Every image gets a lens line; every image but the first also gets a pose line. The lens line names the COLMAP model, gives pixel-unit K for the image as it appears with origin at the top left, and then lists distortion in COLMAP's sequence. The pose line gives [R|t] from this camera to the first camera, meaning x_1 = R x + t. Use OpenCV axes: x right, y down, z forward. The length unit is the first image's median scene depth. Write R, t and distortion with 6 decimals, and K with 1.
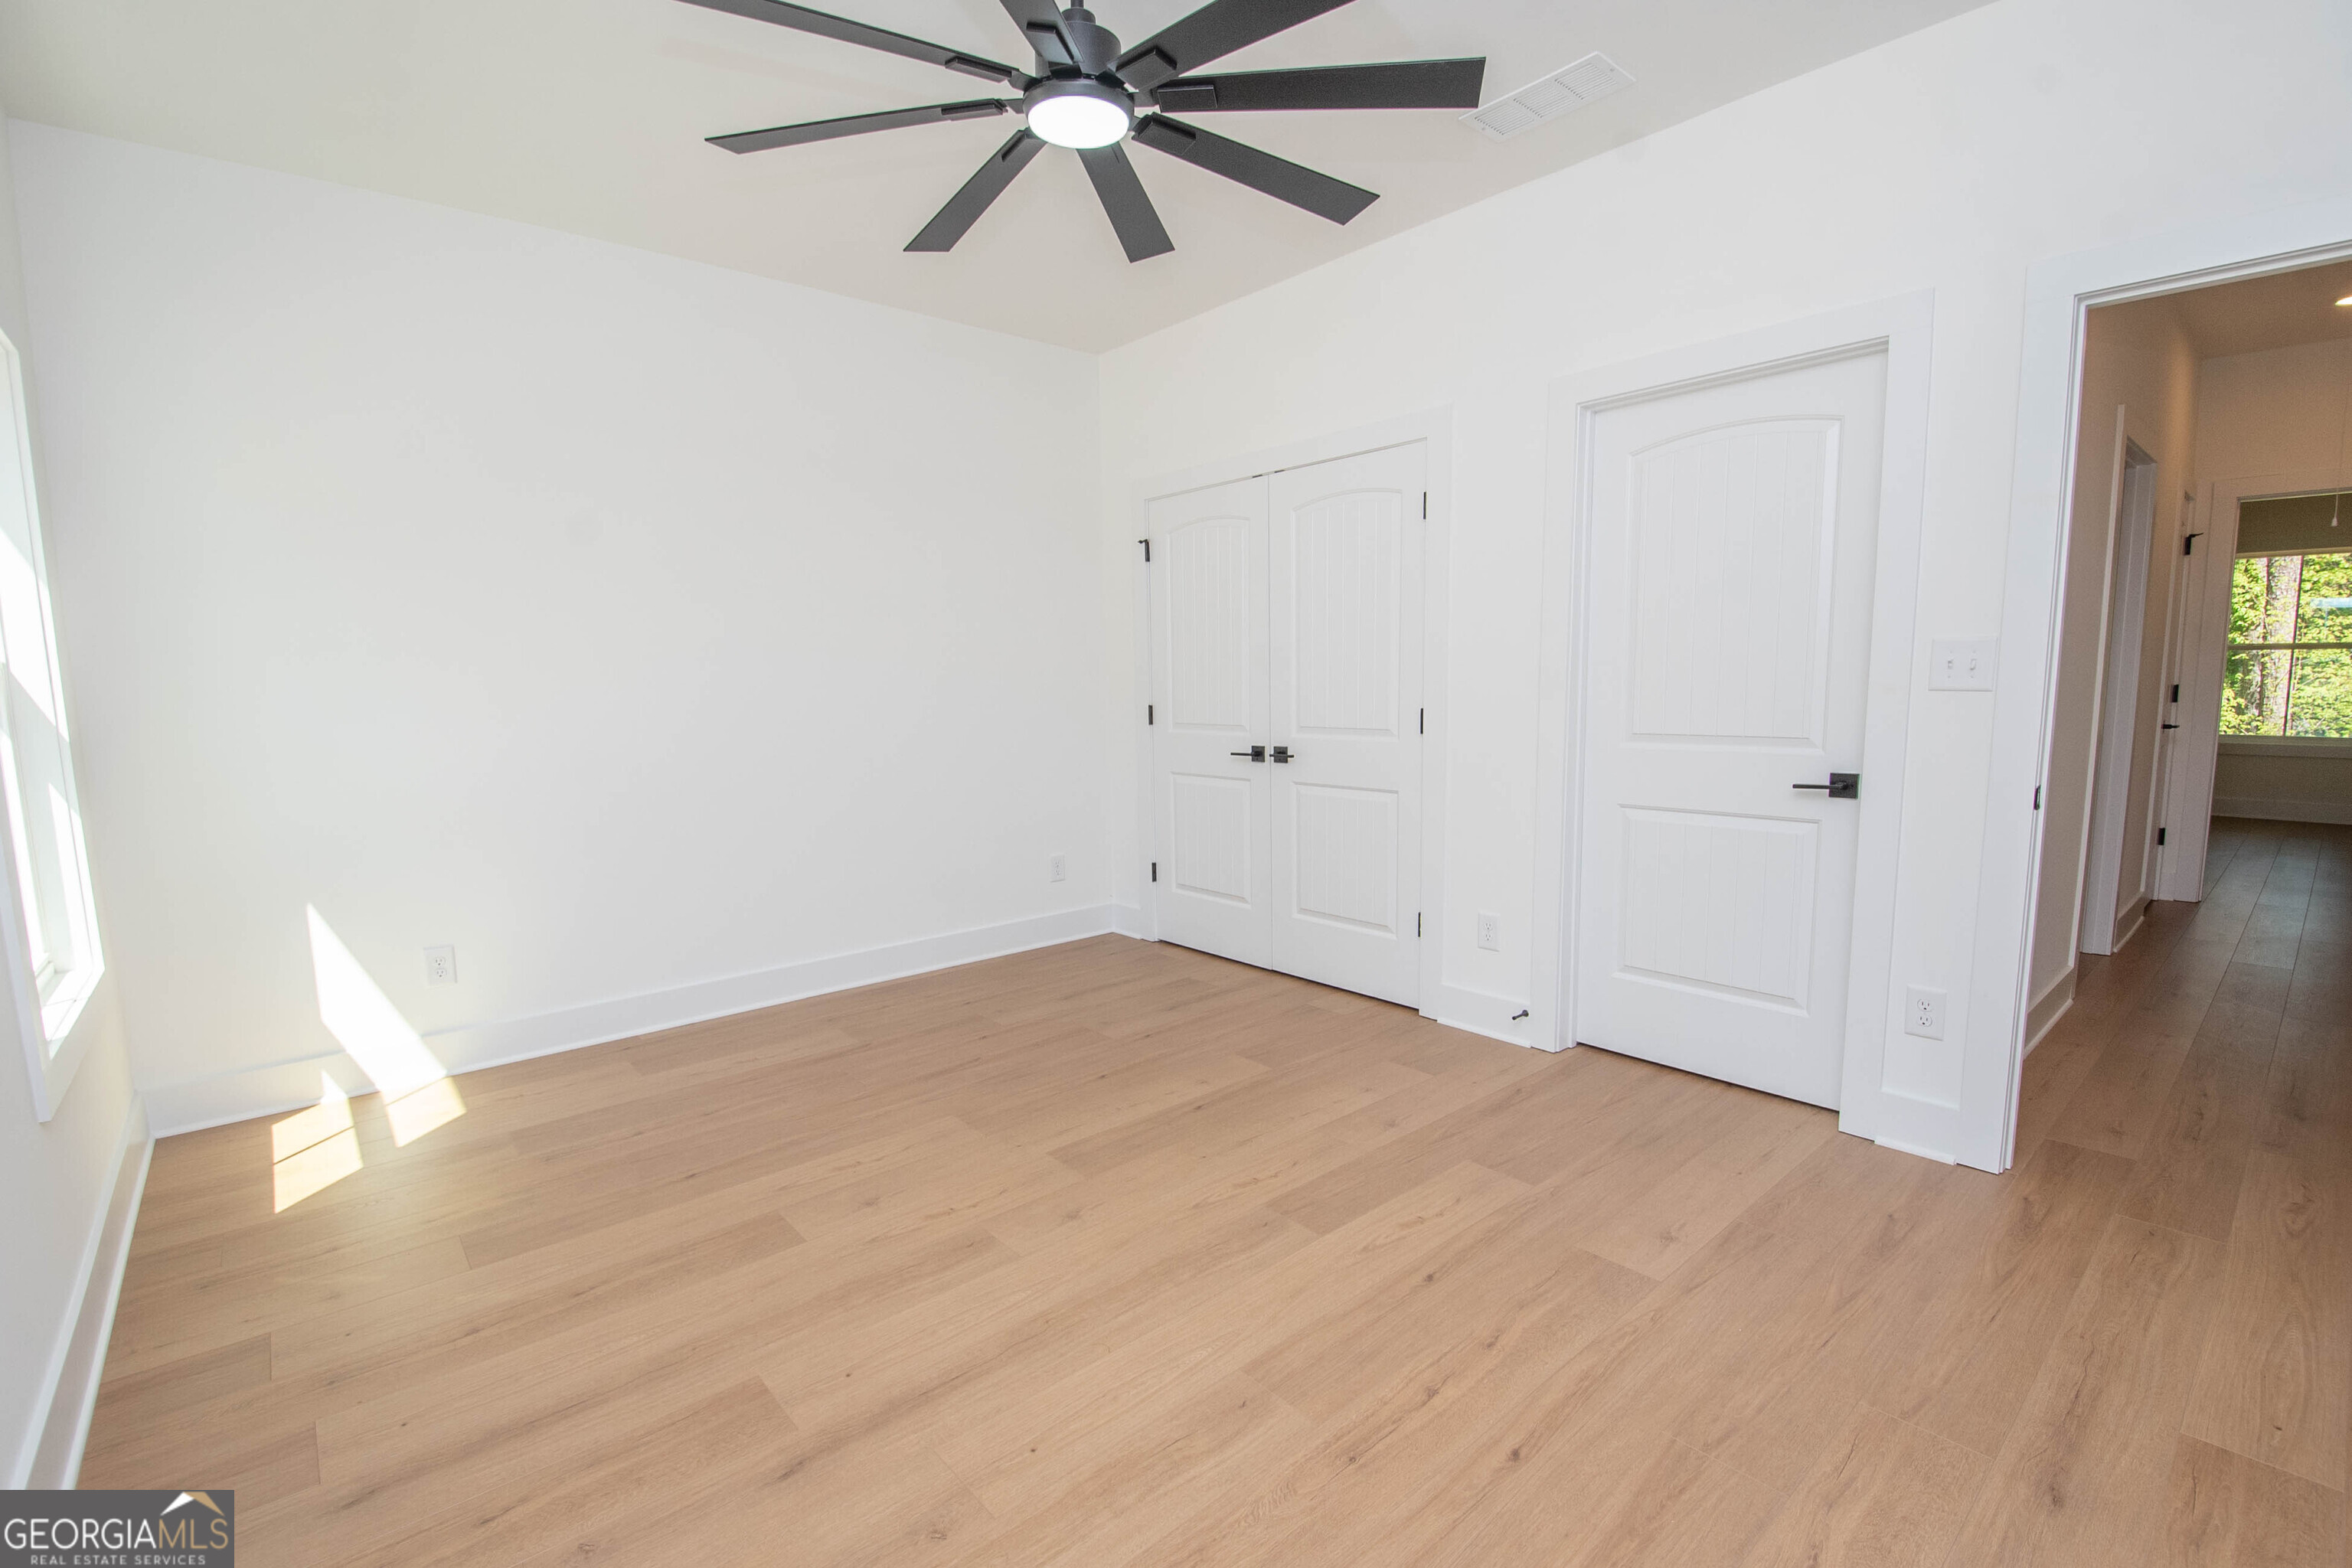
lens RADIAL K [[1028.0, 0, 1180.1], [0, 1028.0, 810.8], [0, 0, 1]] dist [0.011705, -0.021652]
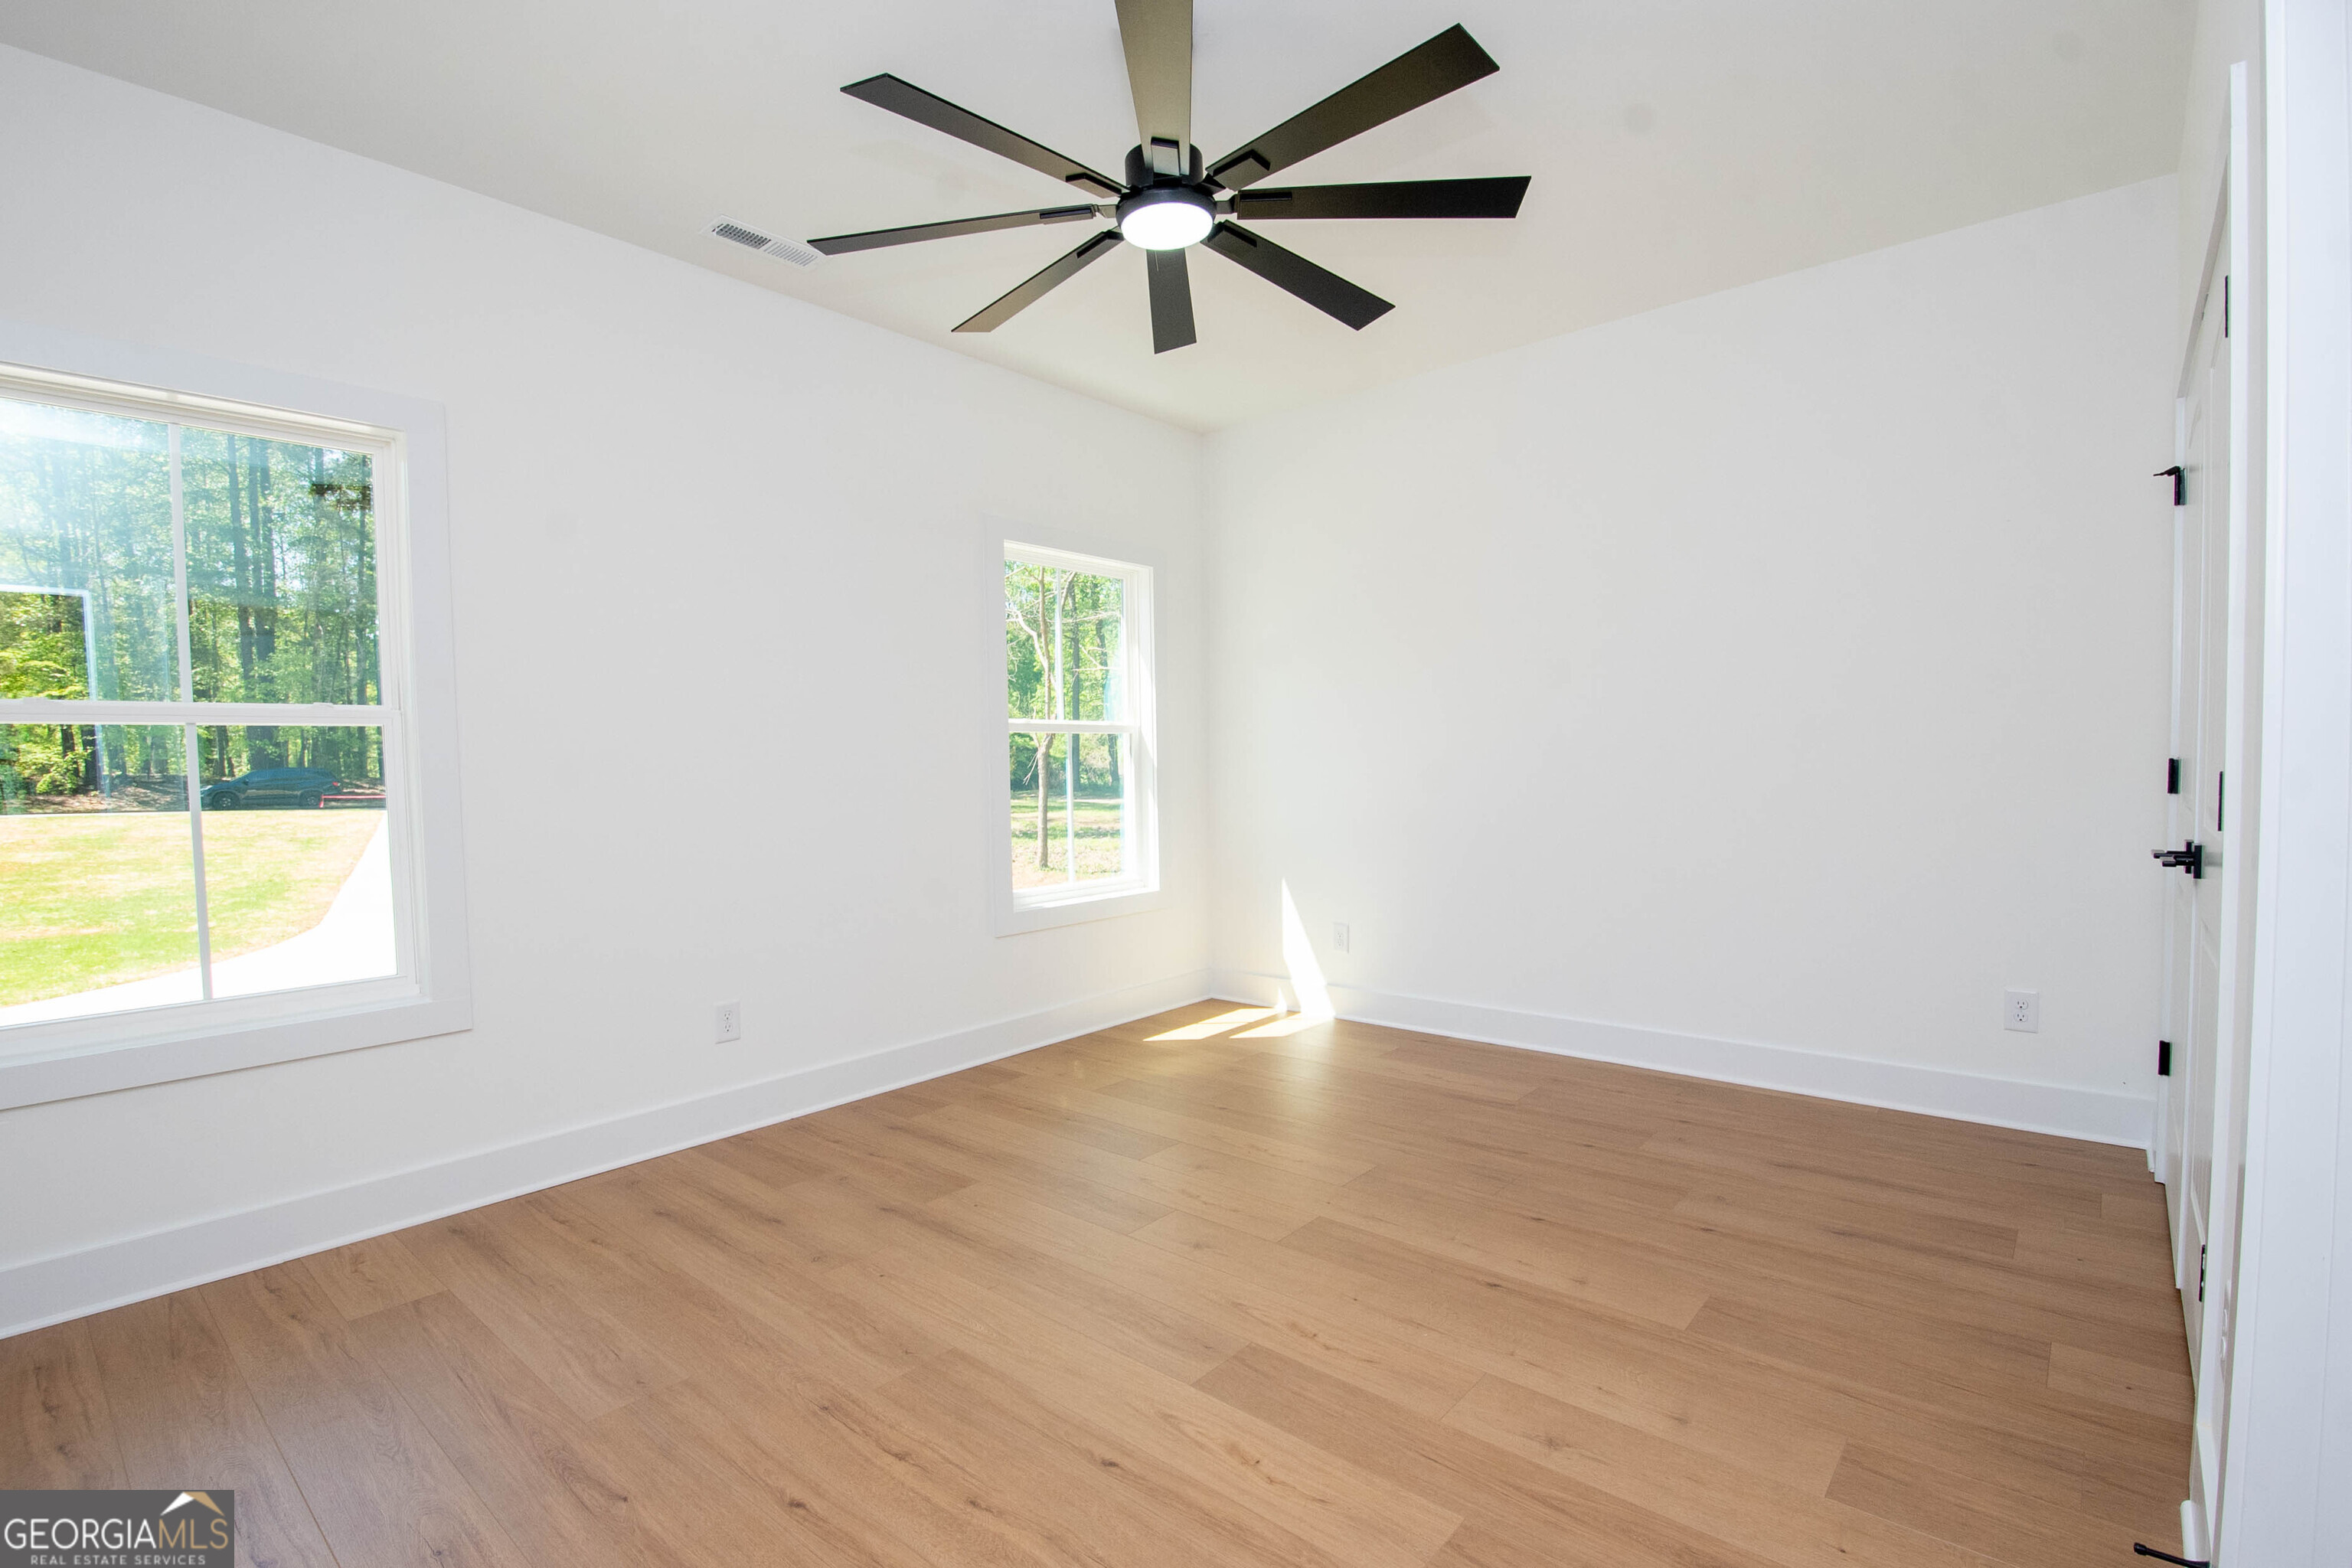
lens RADIAL K [[1053.0, 0, 1181.6], [0, 1053.0, 792.9], [0, 0, 1]] dist [0.018634, -0.023060]
pose [[0.155480, 0.045014, -0.986813, 0.737595], [-0.106002, 0.993953, 0.028638, -0.071675], [0.982135, 0.100151, 0.159311, 0.611074]]
